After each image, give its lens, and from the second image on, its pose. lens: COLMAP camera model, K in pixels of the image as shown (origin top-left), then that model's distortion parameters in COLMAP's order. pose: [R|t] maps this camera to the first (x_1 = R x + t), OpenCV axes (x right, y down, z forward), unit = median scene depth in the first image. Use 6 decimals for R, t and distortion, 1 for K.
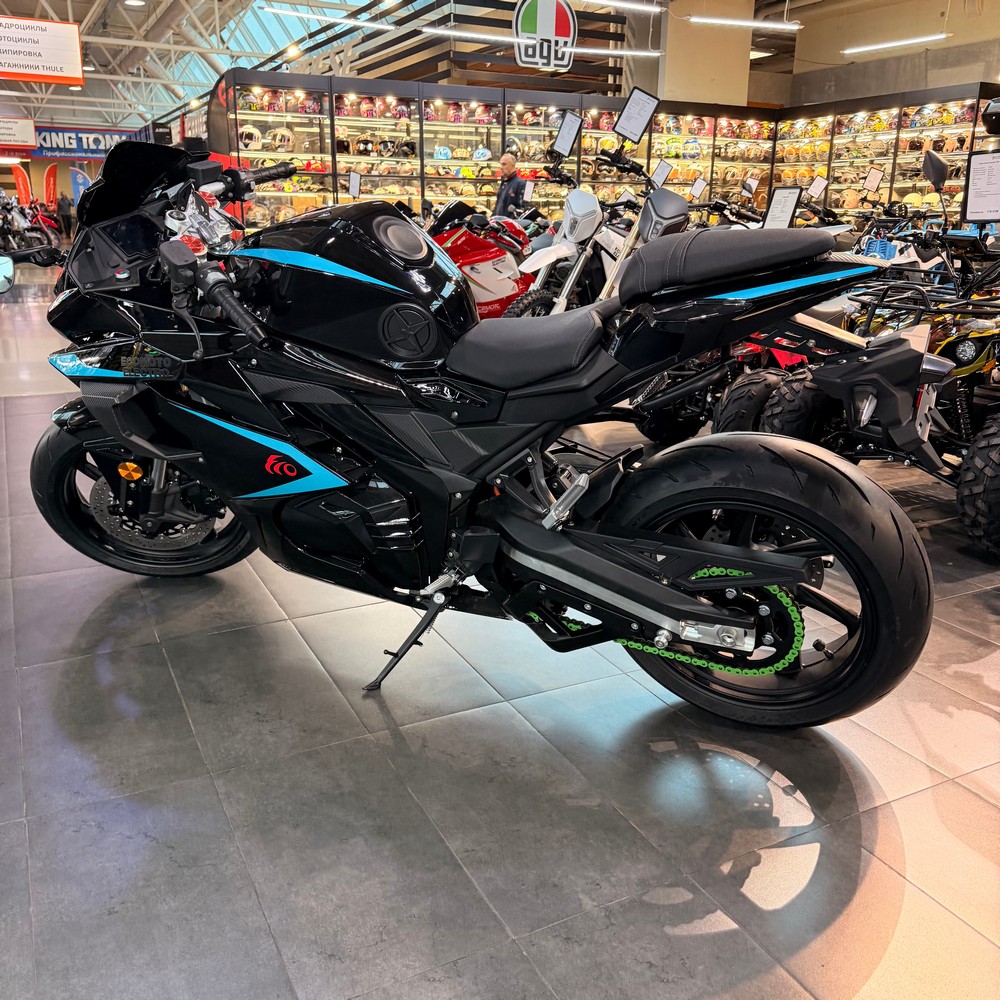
lens RADIAL K [[953.9, 0, 487.5], [0, 953.9, 500.5], [0, 0, 1]] dist [0.168455, -0.301330]
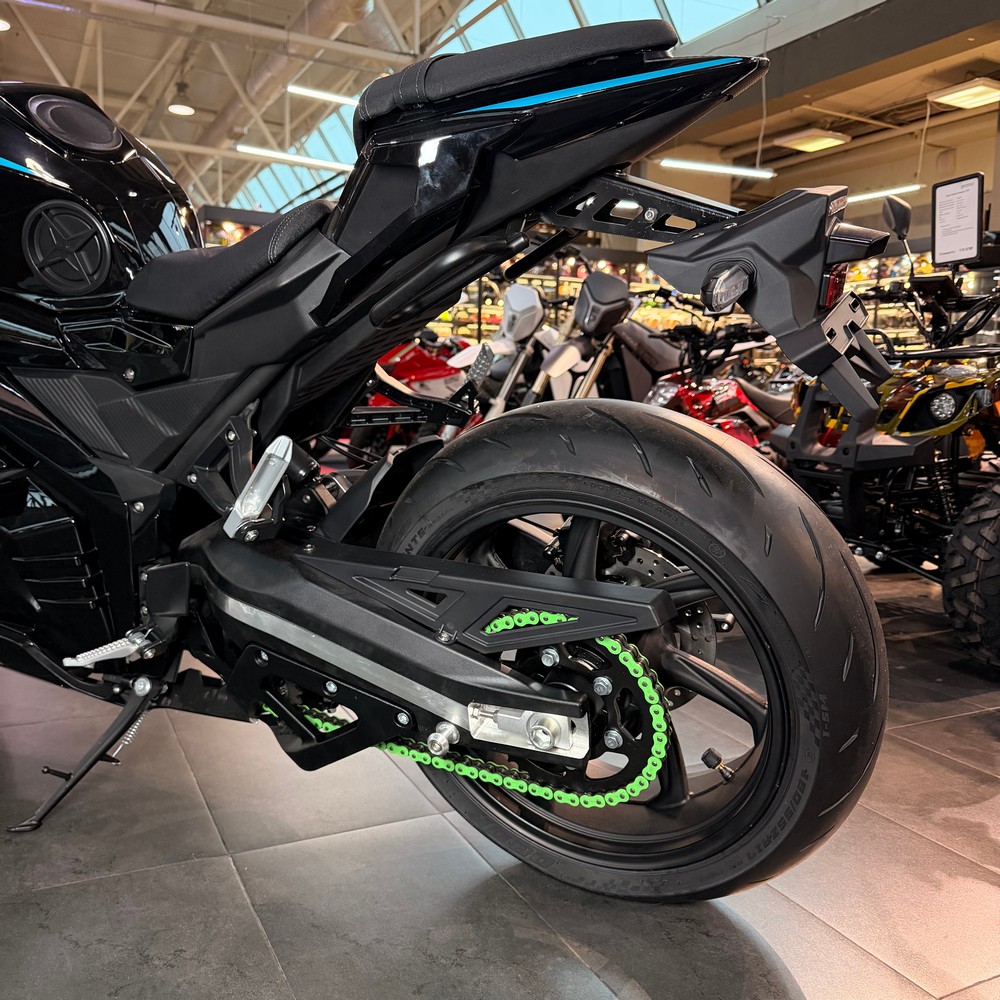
lens RADIAL K [[953.9, 0, 487.5], [0, 953.9, 500.5], [0, 0, 1]] dist [0.168455, -0.301330]
pose [[0.999858, 0.016318, -0.004288, 0.180398], [-0.016806, 0.985674, -0.167823, 0.084585], [0.001488, 0.167871, 0.985808, 0.334697]]
